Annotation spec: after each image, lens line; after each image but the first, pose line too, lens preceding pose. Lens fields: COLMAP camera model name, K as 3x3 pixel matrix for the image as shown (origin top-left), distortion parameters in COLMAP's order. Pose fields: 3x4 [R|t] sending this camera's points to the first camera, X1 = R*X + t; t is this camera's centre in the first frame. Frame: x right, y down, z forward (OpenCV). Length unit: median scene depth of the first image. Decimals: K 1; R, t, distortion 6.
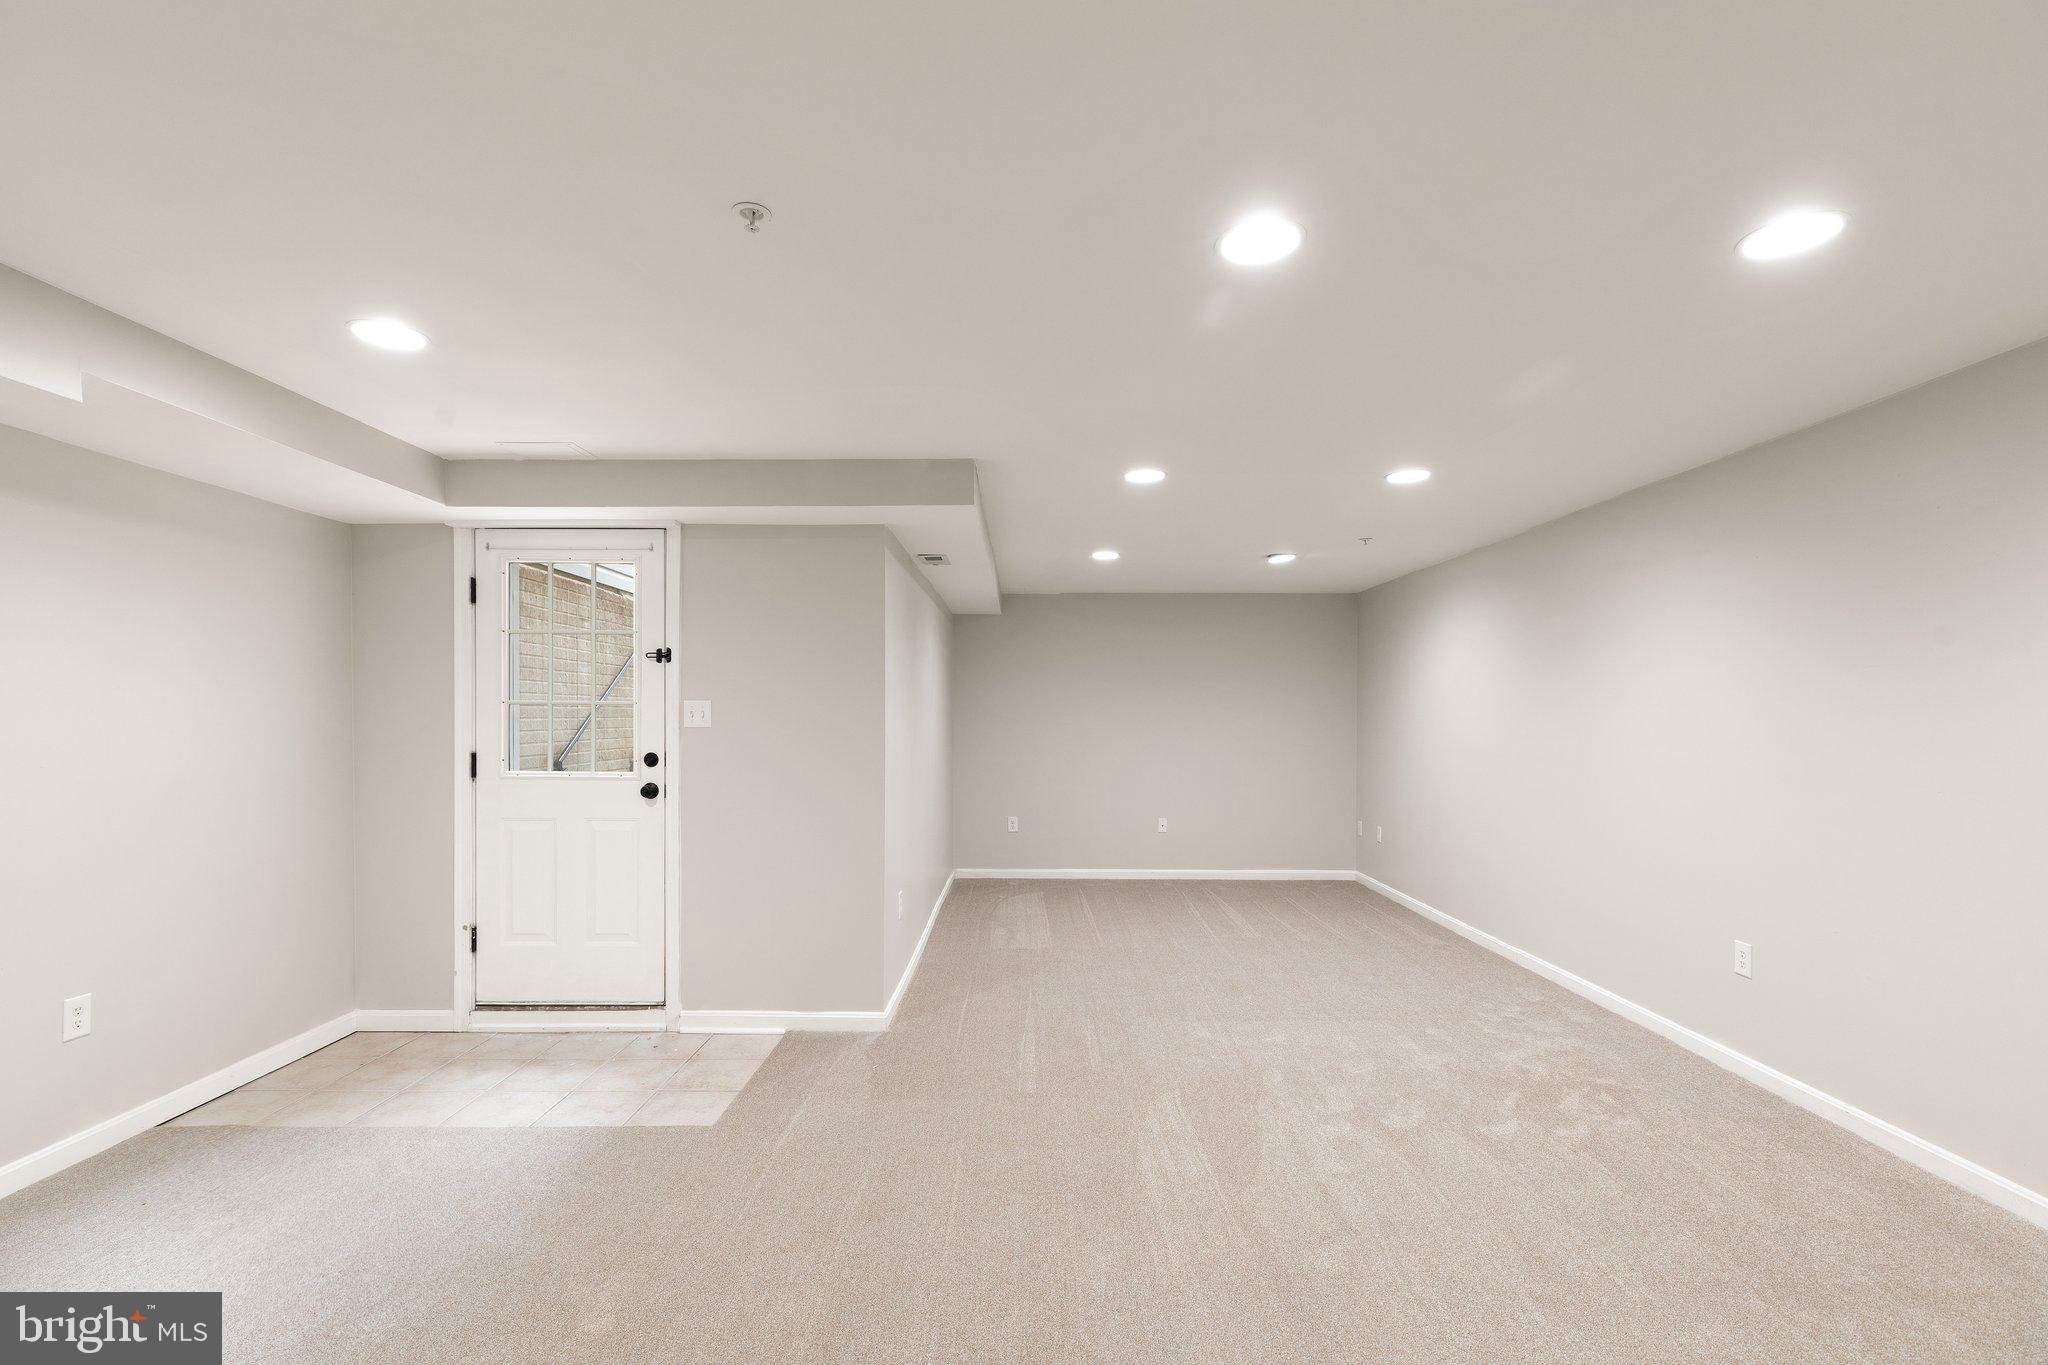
lens RADIAL K [[927.4, 0, 1024.6], [0, 927.4, 714.0], [0, 0, 1]] dist [0.000656, -0.001013]
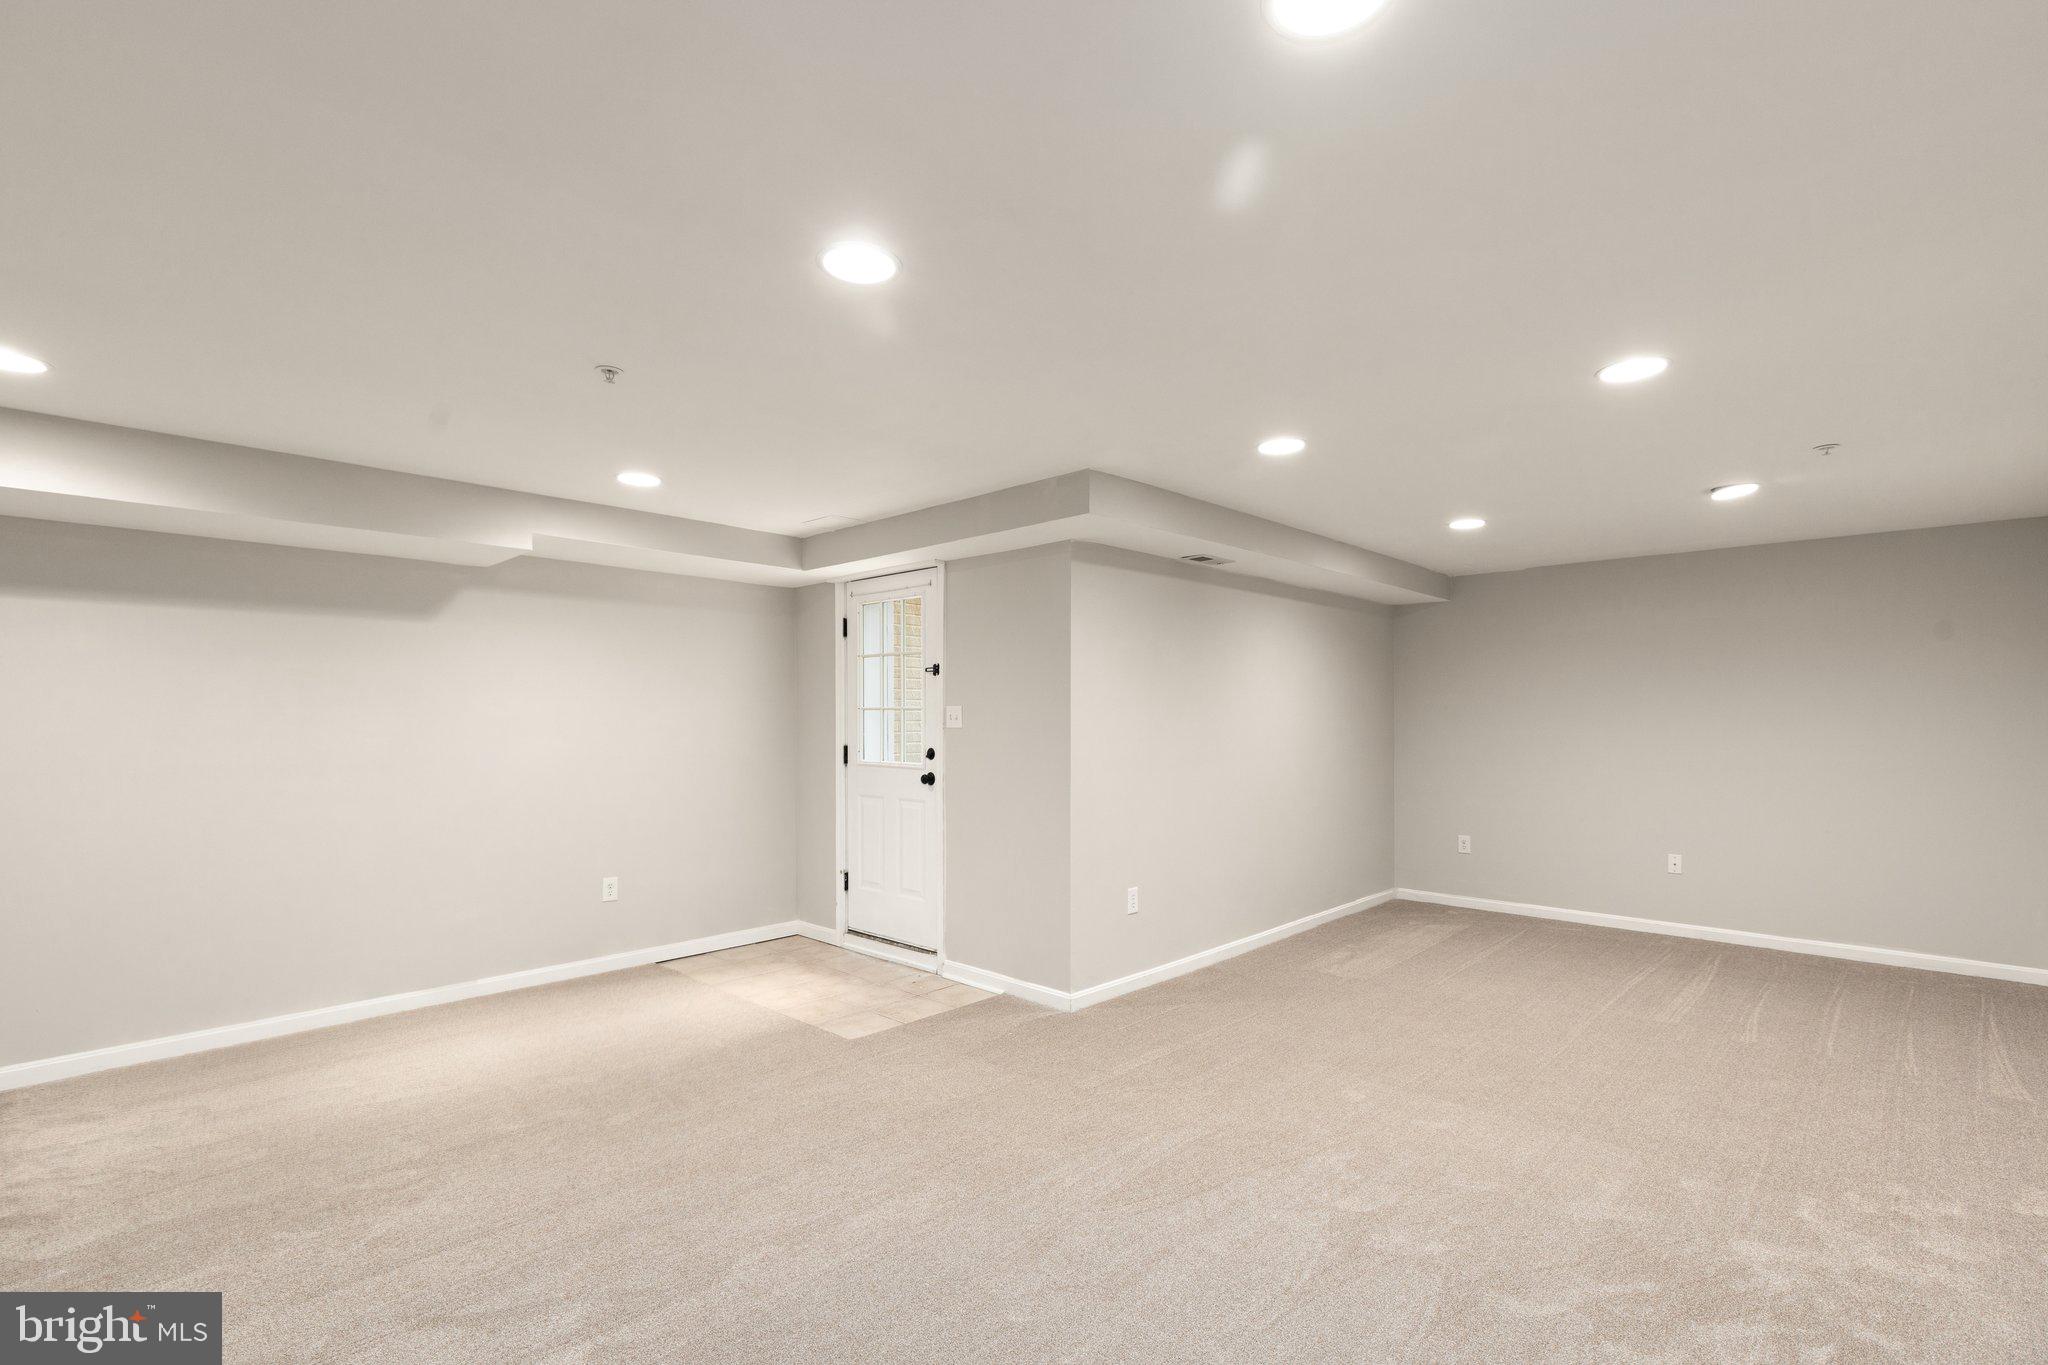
lens RADIAL K [[937.5, 0, 1024.2], [0, 937.5, 726.9], [0, 0, 1]] dist [-0.001364, -0.001066]
pose [[0.725446, 0.004046, -0.688267, 0.557232], [0.003297, 0.999951, 0.009354, 0.001734], [0.688271, -0.009055, 0.725397, 0.177827]]
